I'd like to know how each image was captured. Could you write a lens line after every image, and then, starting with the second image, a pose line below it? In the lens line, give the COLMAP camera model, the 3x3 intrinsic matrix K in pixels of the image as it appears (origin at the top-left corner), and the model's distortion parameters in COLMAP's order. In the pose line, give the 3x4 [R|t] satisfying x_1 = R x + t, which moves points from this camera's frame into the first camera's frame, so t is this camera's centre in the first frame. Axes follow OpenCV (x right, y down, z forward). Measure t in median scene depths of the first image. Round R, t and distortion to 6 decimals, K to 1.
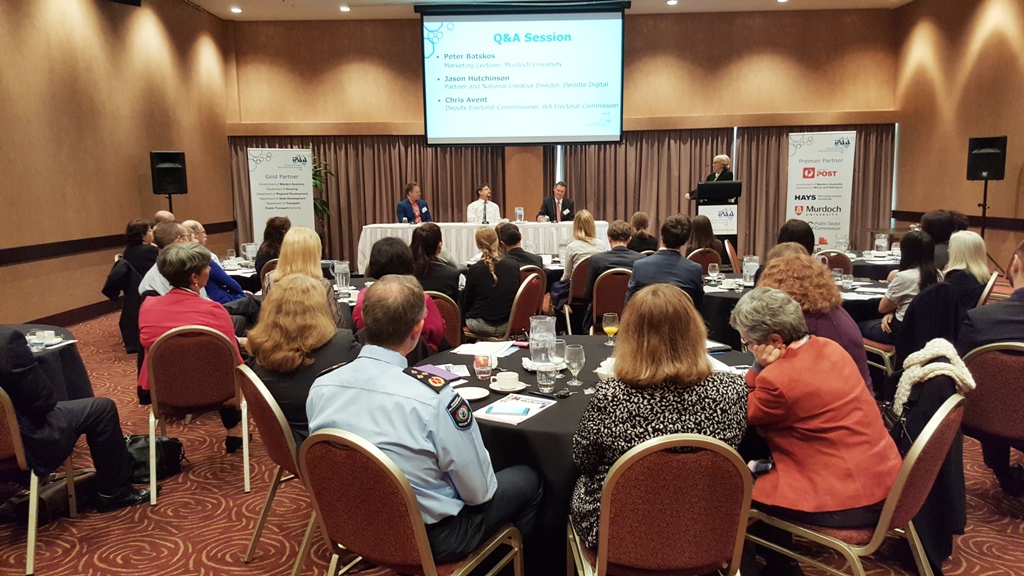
lens RADIAL K [[762.1, 0, 512.0], [0, 762.1, 288.0], [0, 0, 1]] dist [0.147910, -0.224691]
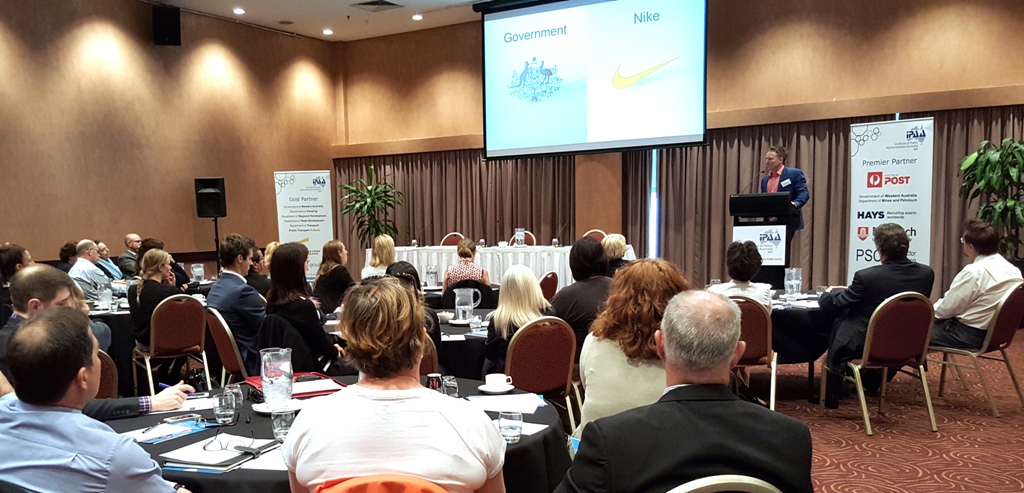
lens RADIAL K [[919.6, 0, 443.5], [0, 919.6, 313.0], [0, 0, 1]] dist [0.195431, -0.357787]
pose [[0.847119, 0.048215, -0.529212, 0.427627], [-0.053556, 0.998551, 0.005248, -0.010462], [0.528698, 0.023897, 0.848473, 0.066671]]
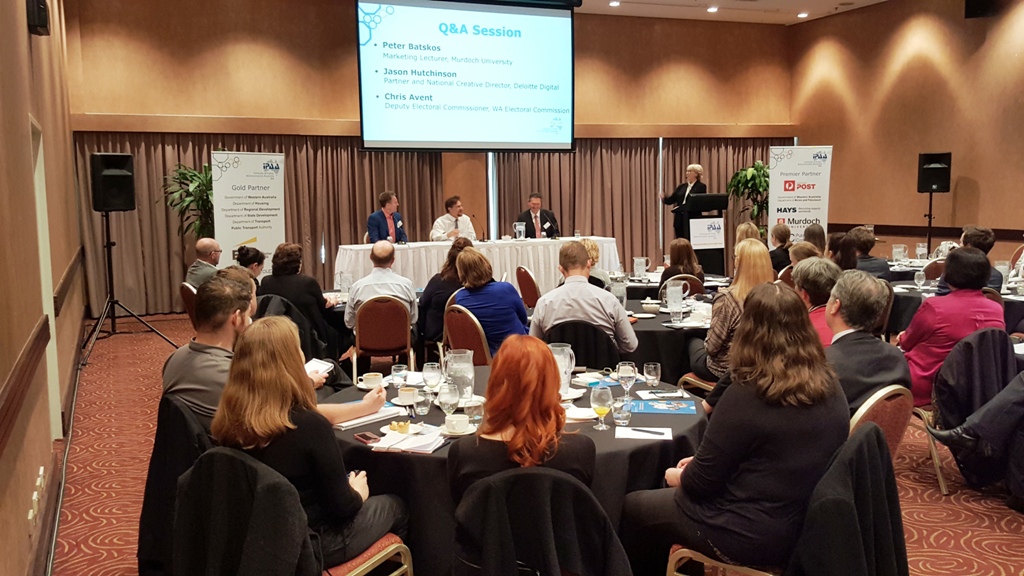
lens RADIAL K [[932.7, 0, 512.0], [0, 932.7, 288.0], [0, 0, 1]] dist [0.203581, -0.368144]
pose [[0.914158, -0.040450, 0.403336, -0.381778], [0.054210, 0.998270, -0.022750, -0.005379], [-0.401718, 0.042662, 0.914769, 0.015316]]
